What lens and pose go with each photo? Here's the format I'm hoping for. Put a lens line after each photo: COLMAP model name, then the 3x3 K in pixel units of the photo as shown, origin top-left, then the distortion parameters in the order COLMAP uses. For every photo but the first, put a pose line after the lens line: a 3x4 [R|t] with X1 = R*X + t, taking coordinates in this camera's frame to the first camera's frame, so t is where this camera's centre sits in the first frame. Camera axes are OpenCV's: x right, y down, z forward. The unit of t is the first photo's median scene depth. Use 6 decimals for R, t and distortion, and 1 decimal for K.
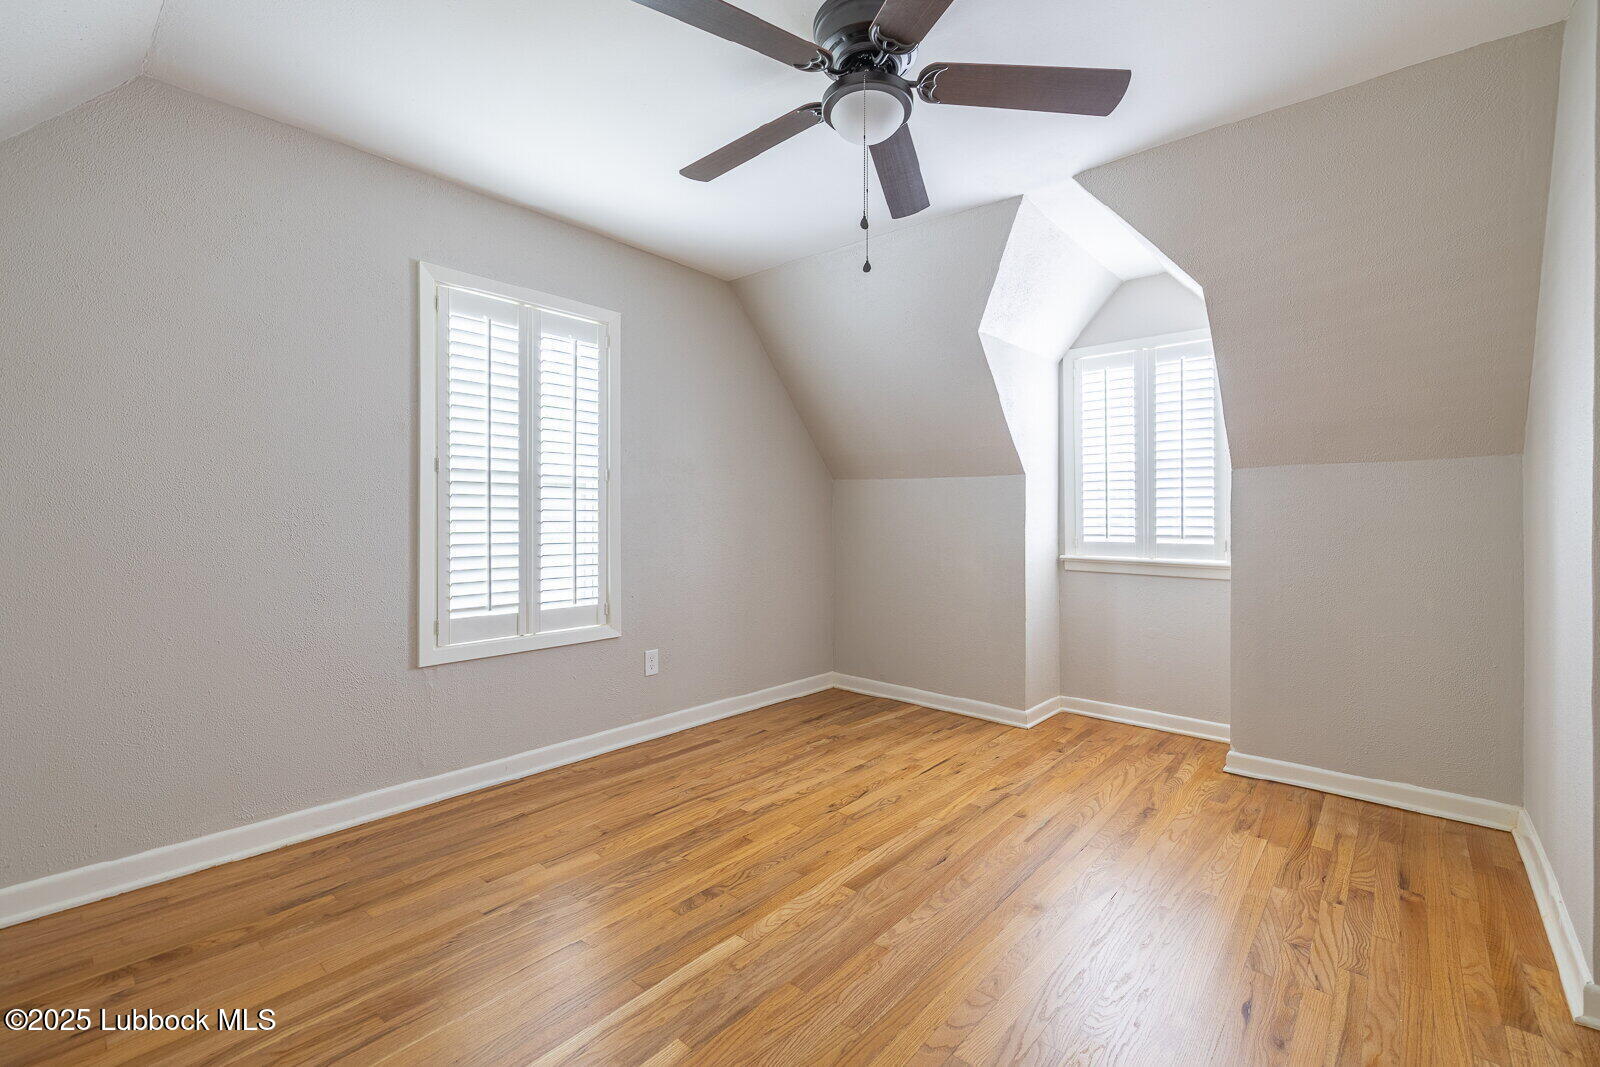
lens RADIAL K [[701.3, 0, 789.4], [0, 701.3, 517.9], [0, 0, 1]] dist [0.002821, 0.000671]
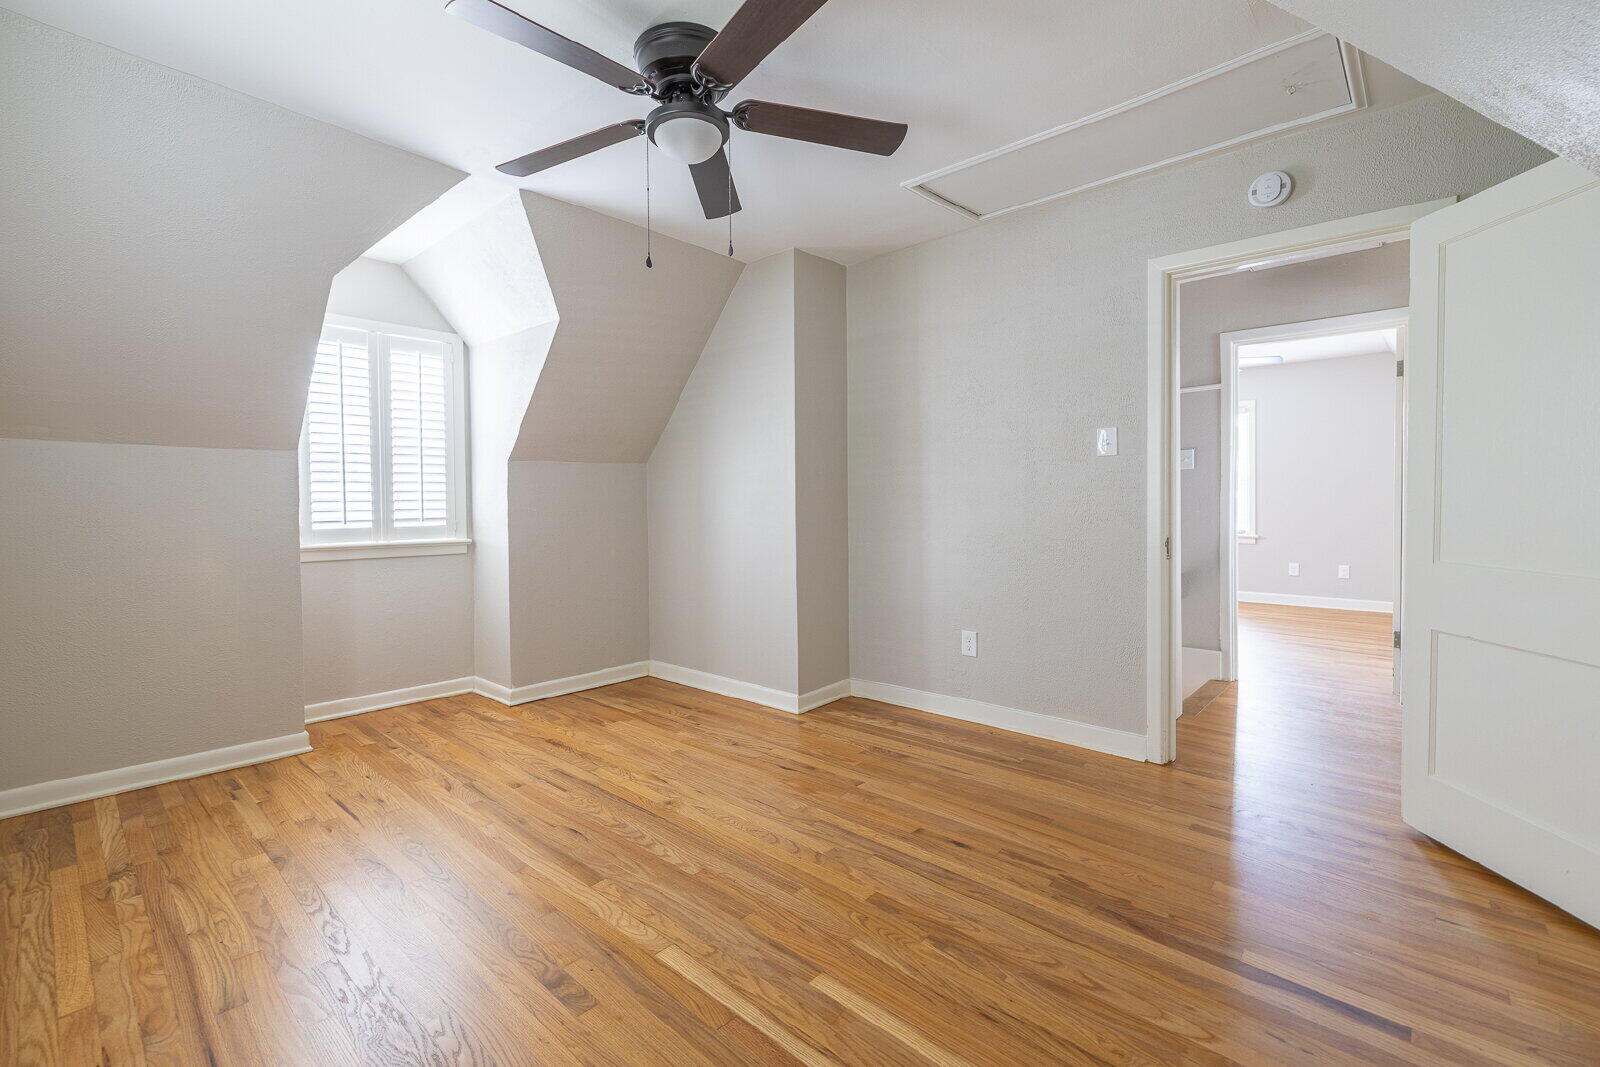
lens RADIAL K [[701.3, 0, 784.4], [0, 701.3, 506.5], [0, 0, 1]] dist [0.002821, 0.000671]
pose [[0.026426, -0.013713, 0.999557, -0.601937], [0.008110, 0.999876, 0.013503, -0.002499], [-0.999618, 0.007750, 0.026534, 0.491591]]
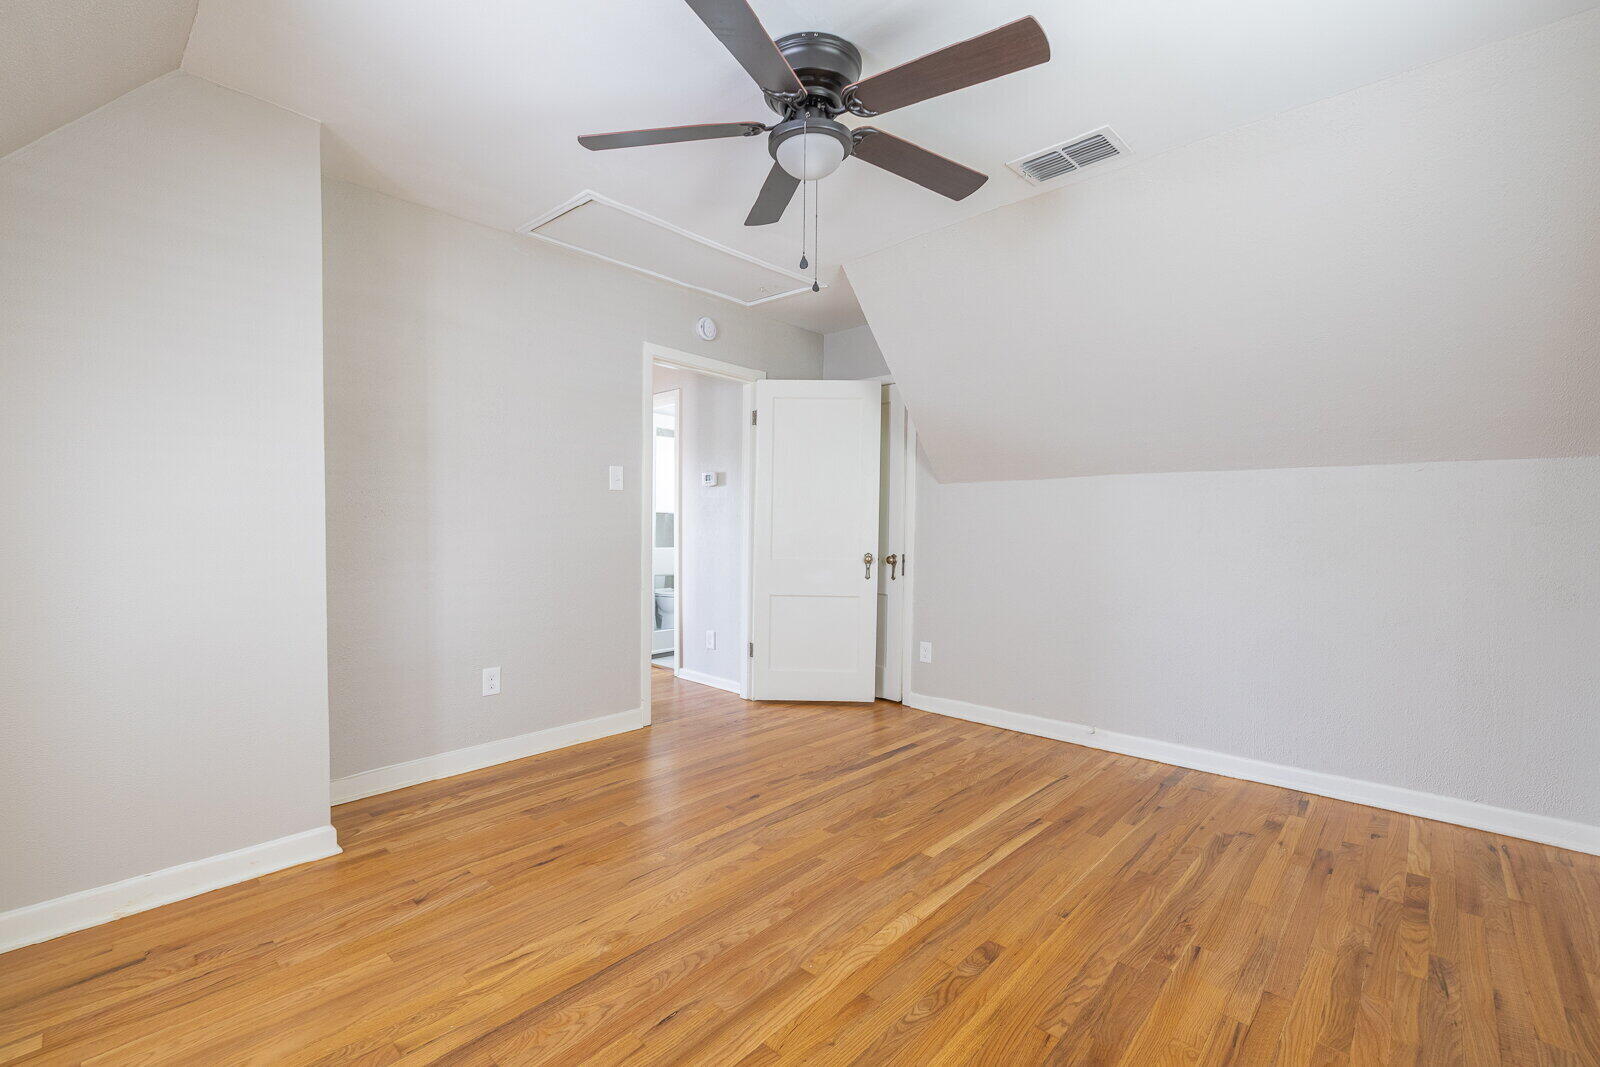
lens RADIAL K [[701.3, 0, 810.0], [0, 701.3, 538.4], [0, 0, 1]] dist [0.002821, 0.000671]
pose [[-0.999925, -0.012225, -0.000415, 0.061493], [-0.012230, 0.999818, 0.014662, 0.004322], [0.000235, 0.014666, -0.999892, 1.255128]]
